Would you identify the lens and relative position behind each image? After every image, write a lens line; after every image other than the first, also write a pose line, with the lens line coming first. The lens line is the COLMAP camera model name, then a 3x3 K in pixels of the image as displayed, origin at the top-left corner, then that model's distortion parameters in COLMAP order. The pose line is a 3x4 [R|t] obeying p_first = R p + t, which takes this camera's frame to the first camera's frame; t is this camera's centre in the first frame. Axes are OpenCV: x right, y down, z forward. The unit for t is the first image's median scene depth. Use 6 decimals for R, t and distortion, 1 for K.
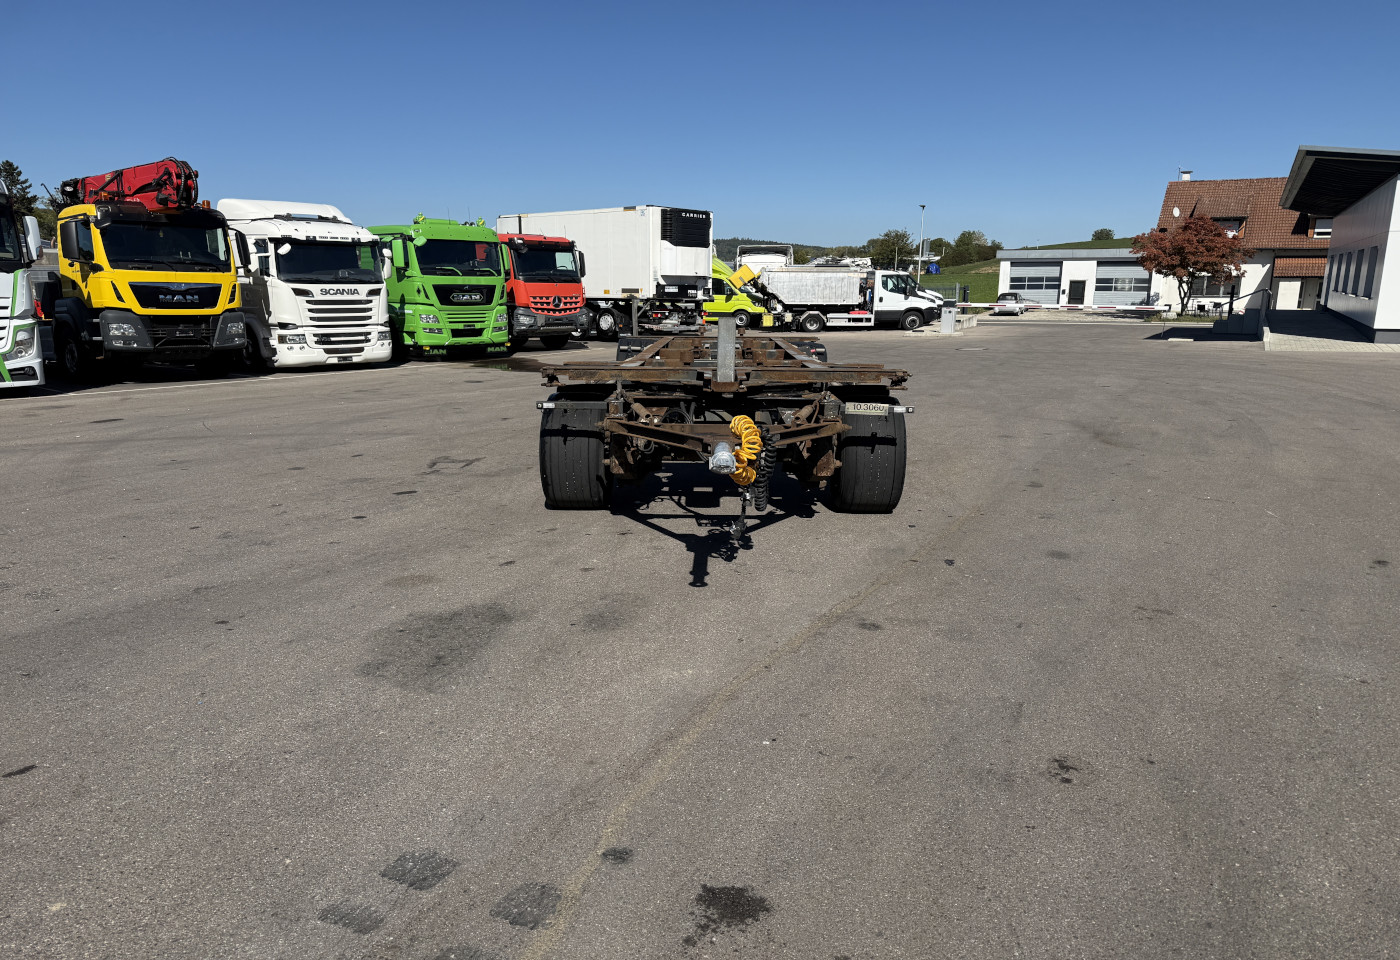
lens RADIAL K [[1024.2, 0, 720.3], [0, 1024.2, 565.7], [0, 0, 1]] dist [0.085915, -0.118427]
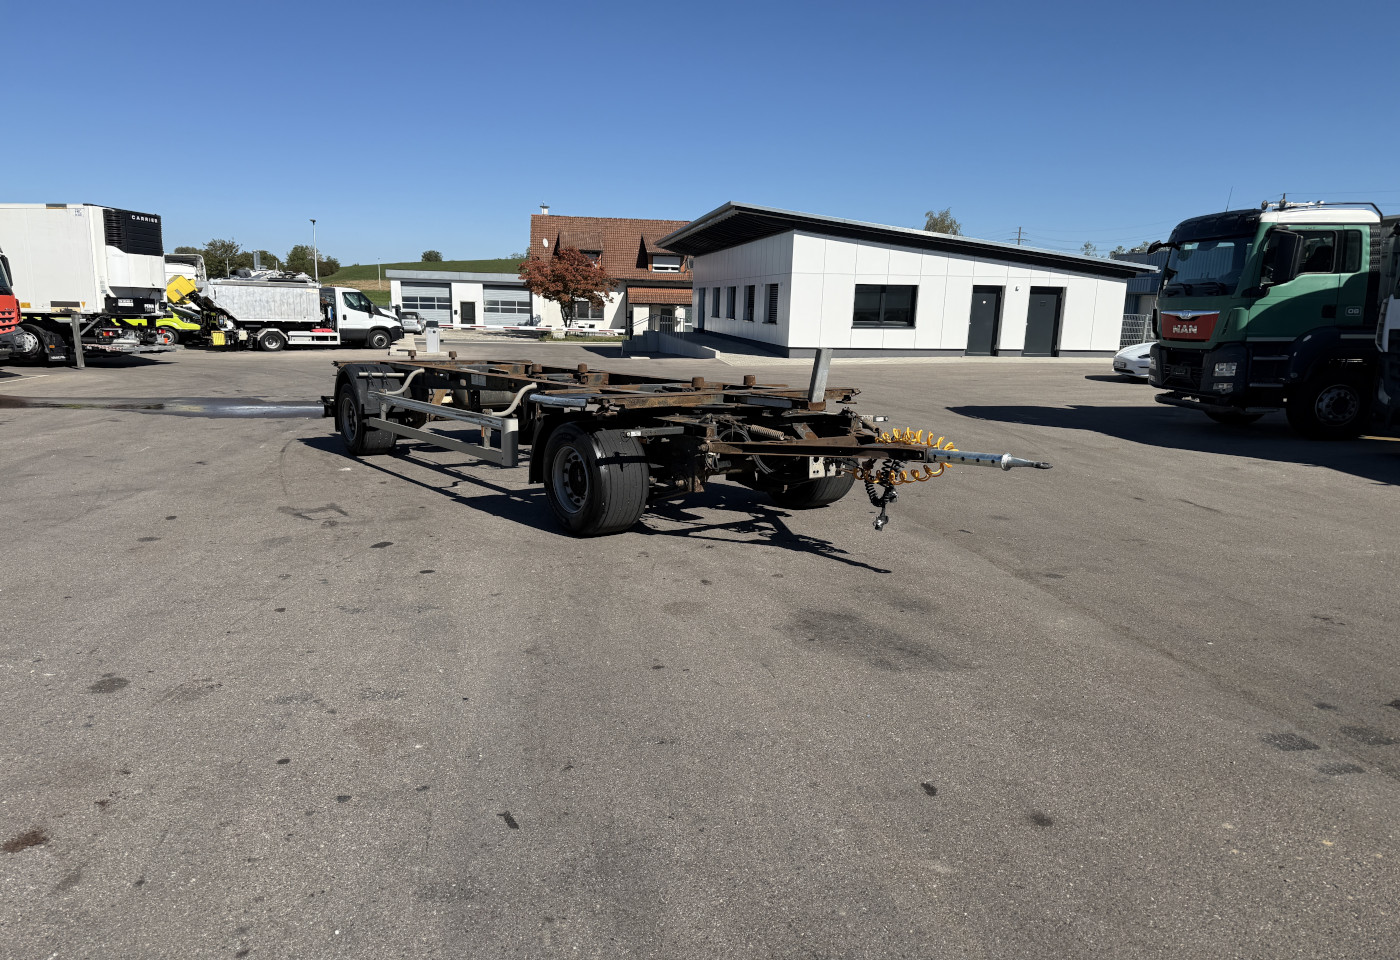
lens RADIAL K [[1024.2, 0, 720.3], [0, 1024.2, 565.7], [0, 0, 1]] dist [0.085915, -0.118427]
pose [[0.775381, -0.139990, 0.615781, -0.199588], [0.148729, 0.988172, 0.037372, -0.013379], [-0.613729, 0.062607, 0.787030, 0.038890]]
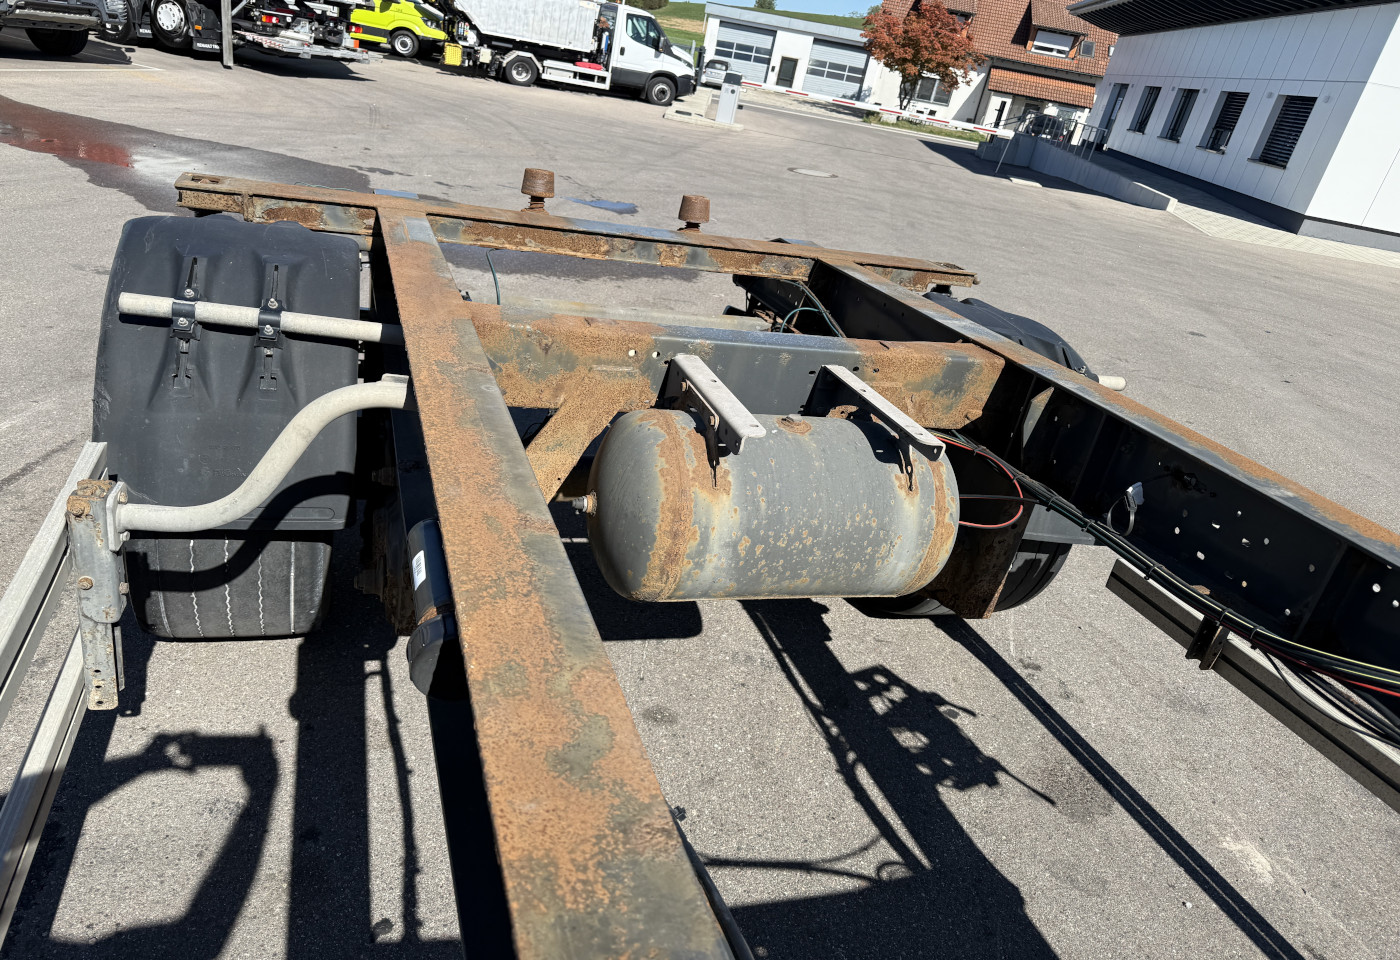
lens RADIAL K [[883.9, 0, 660.4], [0, 883.9, 482.7], [0, 0, 1]] dist [0.055647, -0.064471]
pose [[0.936984, -0.003735, 0.349353, -0.029712], [-0.072199, 0.976289, 0.204078, -0.099709], [-0.341832, -0.216441, 0.914497, 0.381799]]
